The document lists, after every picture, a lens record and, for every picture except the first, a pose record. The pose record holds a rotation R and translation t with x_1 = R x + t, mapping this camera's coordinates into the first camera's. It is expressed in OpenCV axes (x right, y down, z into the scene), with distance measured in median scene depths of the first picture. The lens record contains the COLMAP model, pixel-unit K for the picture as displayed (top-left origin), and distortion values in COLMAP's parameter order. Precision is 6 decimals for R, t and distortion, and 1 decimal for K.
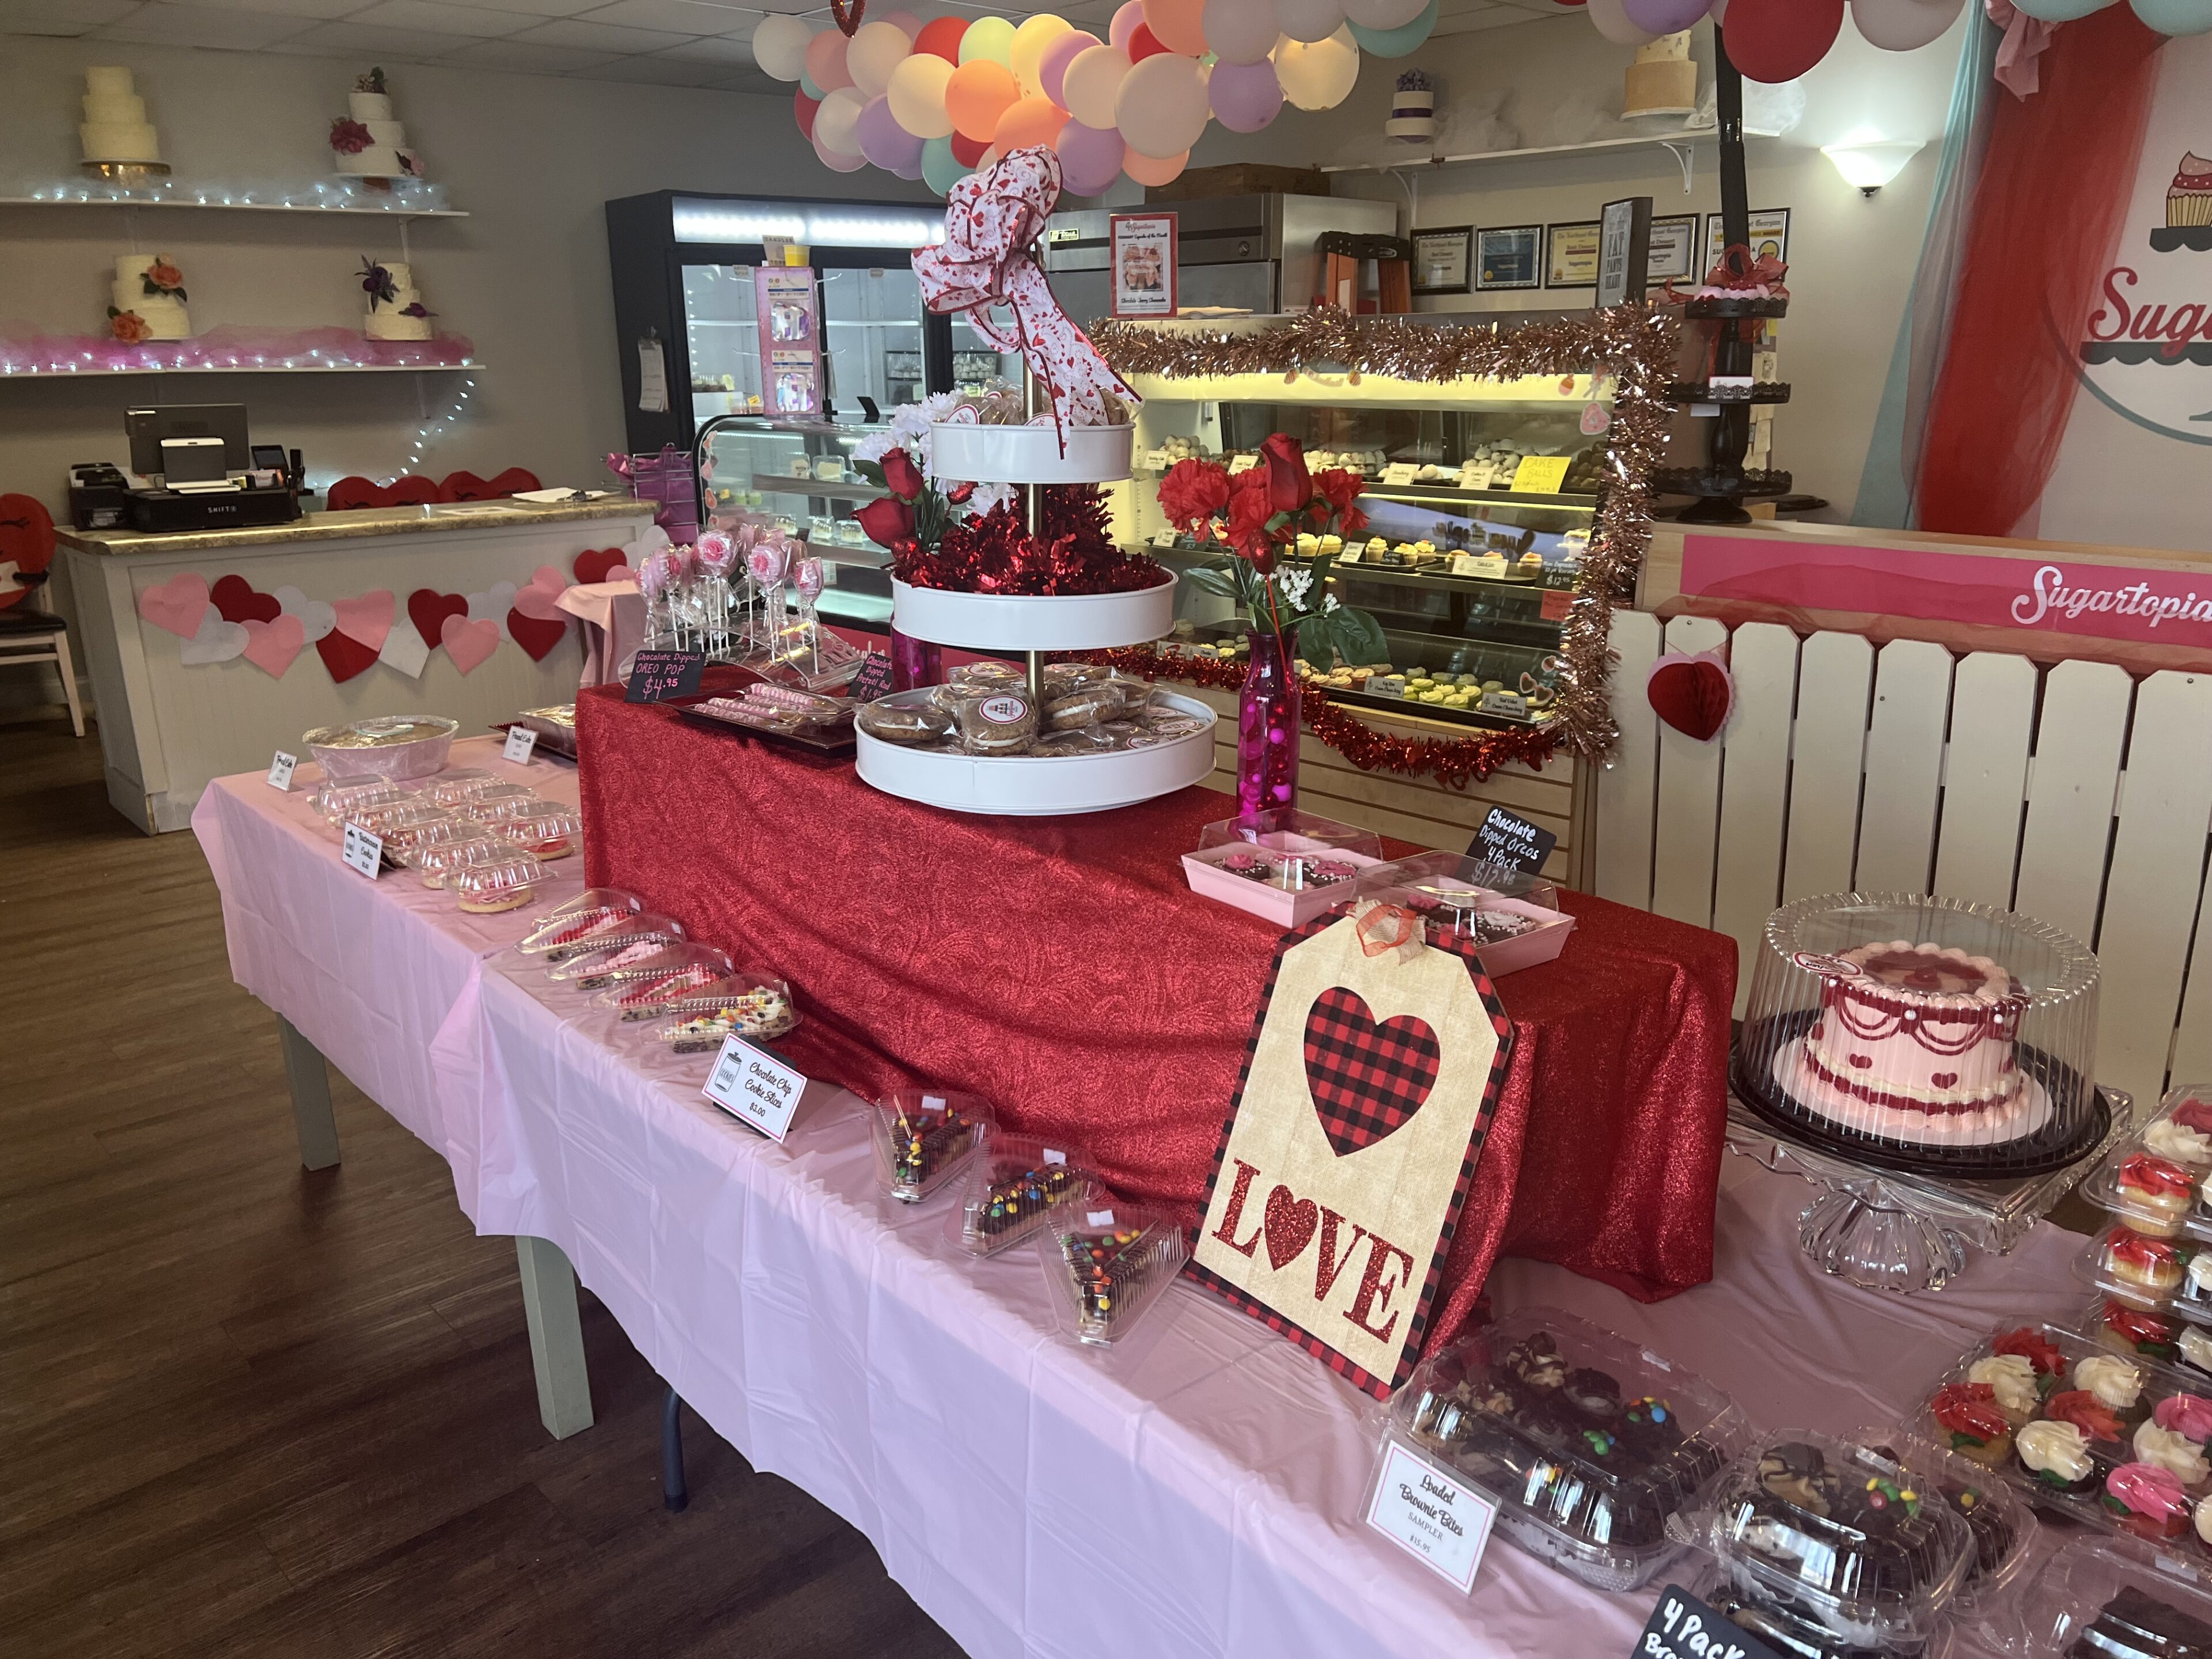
lens RADIAL K [[1658.1, 0, 1108.0], [0, 1658.1, 831.0], [0, 0, 1]] dist [0.011280, -0.022142]
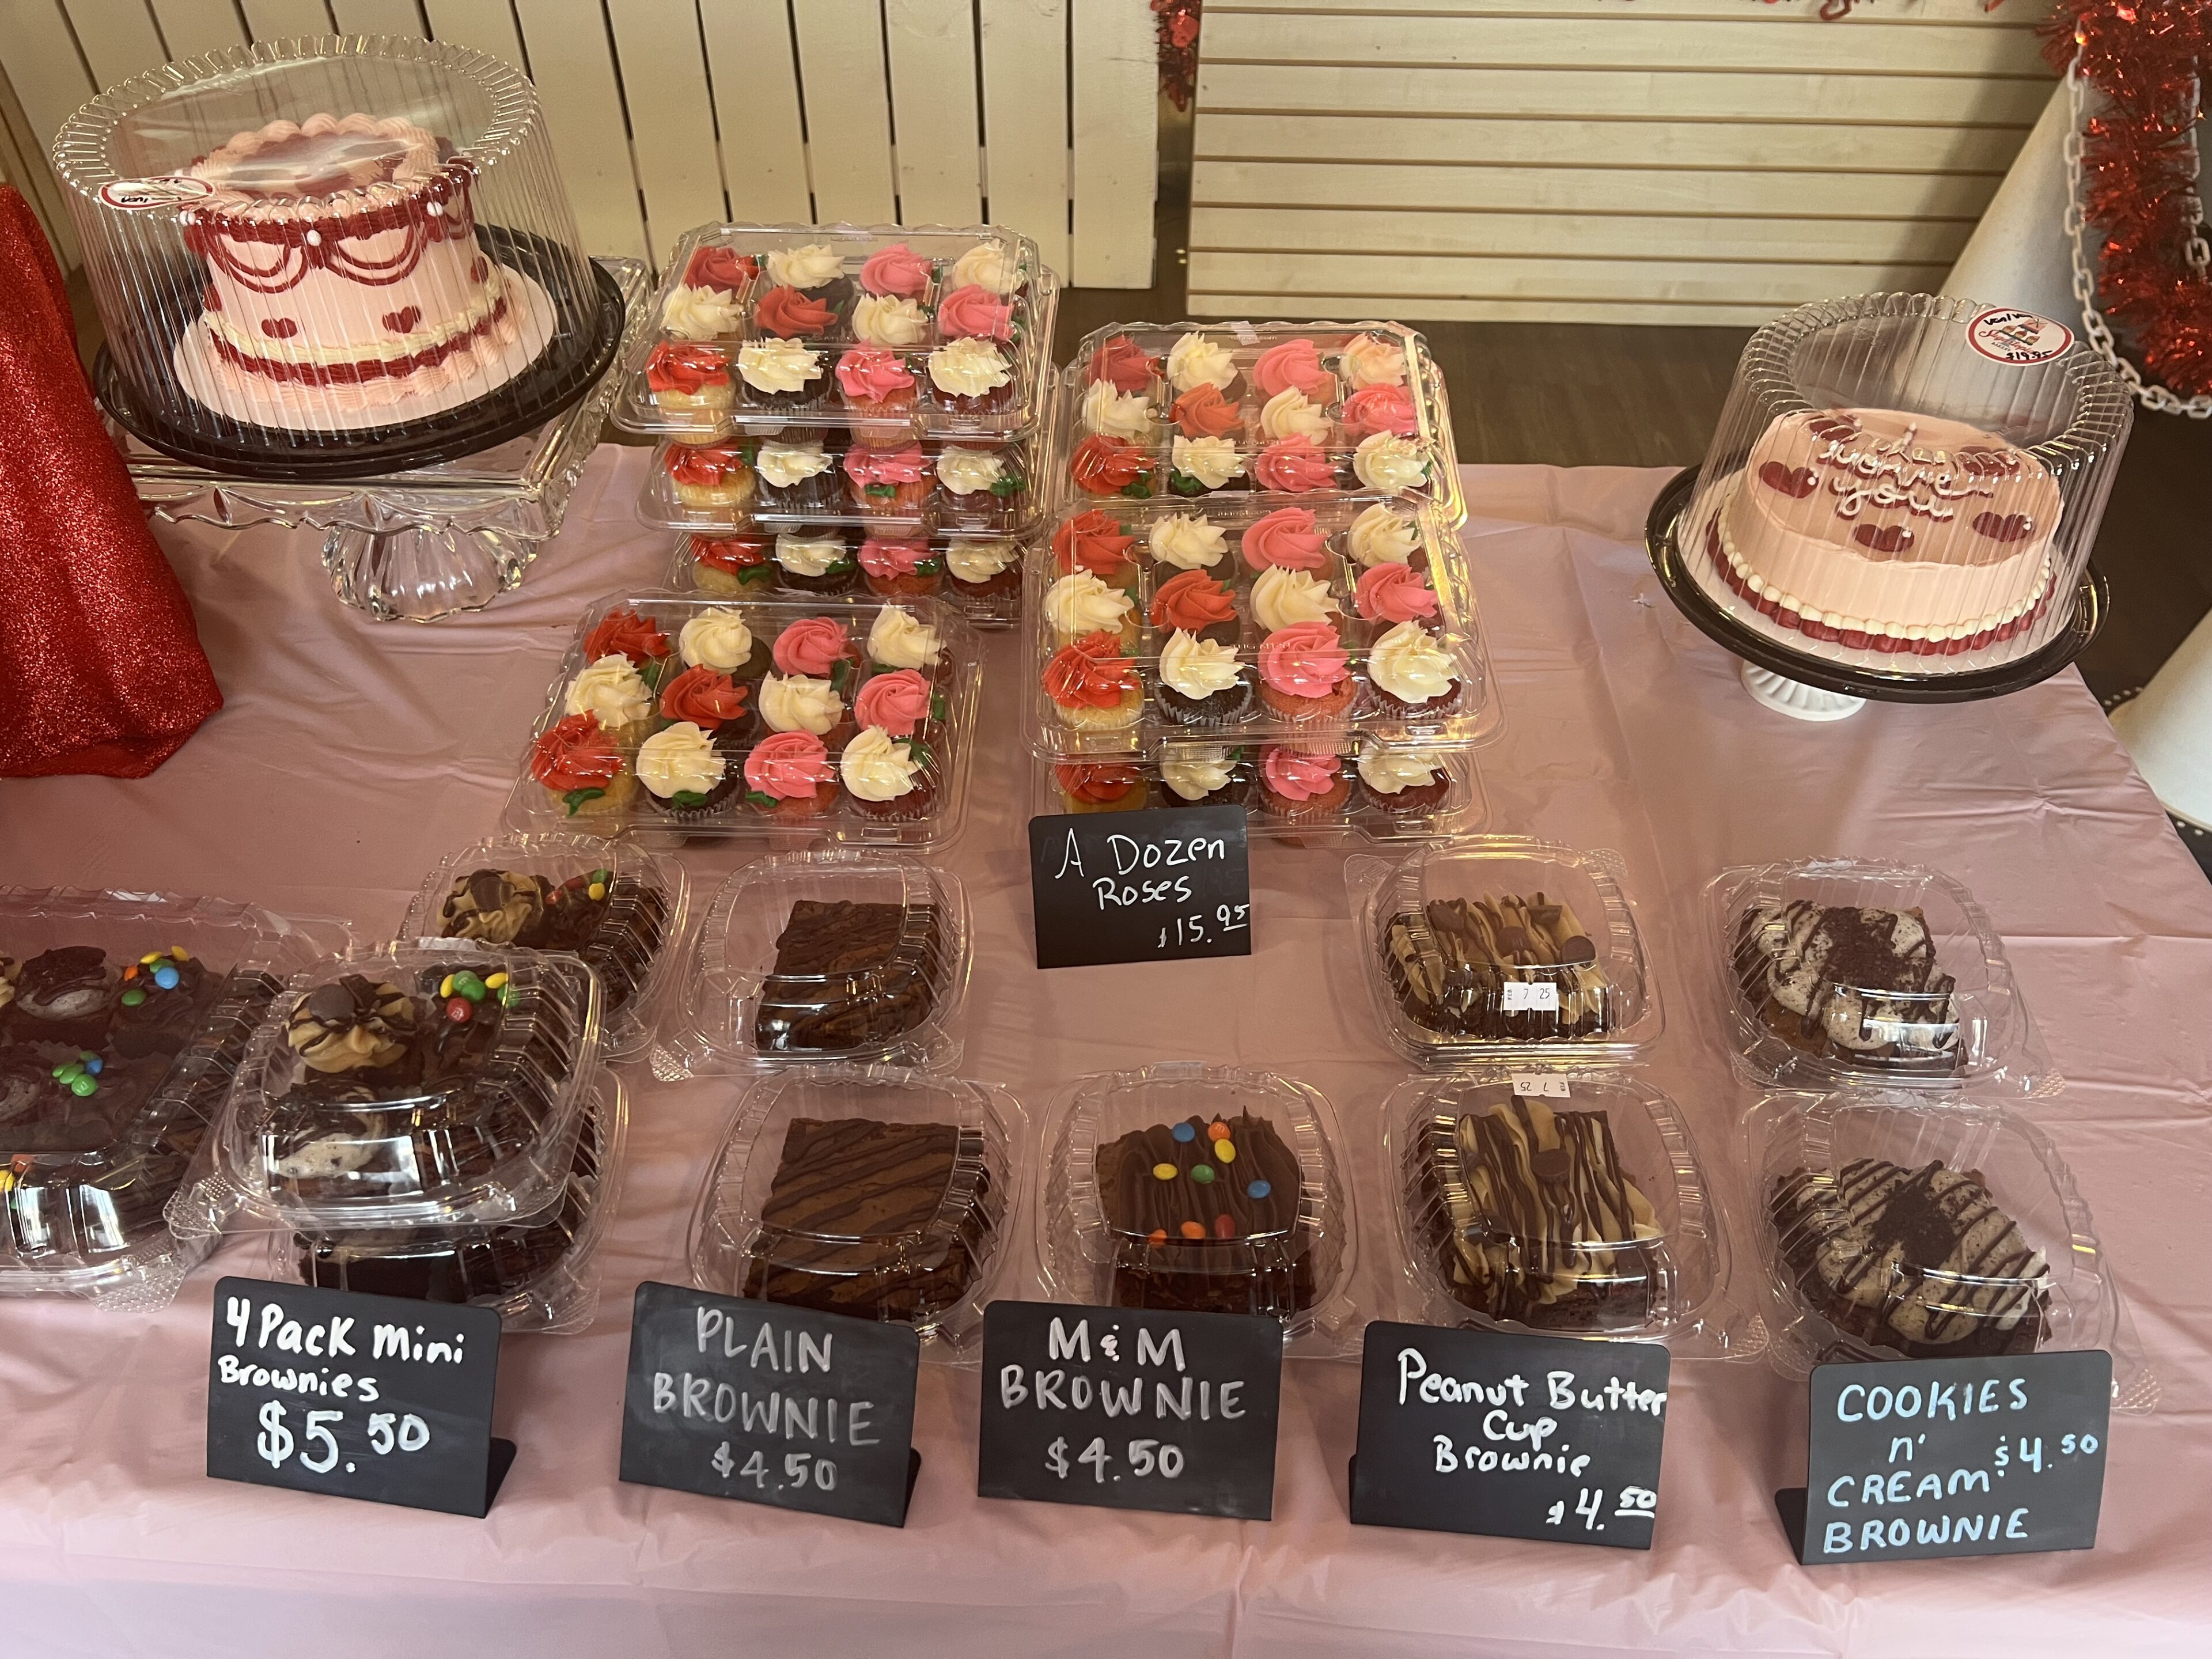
lens RADIAL K [[1658.1, 0, 1106.6], [0, 1658.1, 825.3], [0, 0, 1]] dist [0.011280, -0.022142]
pose [[0.690211, -0.476027, 0.544983, 0.241554], [0.190143, 0.845993, 0.498138, 0.041391], [-0.698179, -0.240196, 0.674427, 0.291465]]
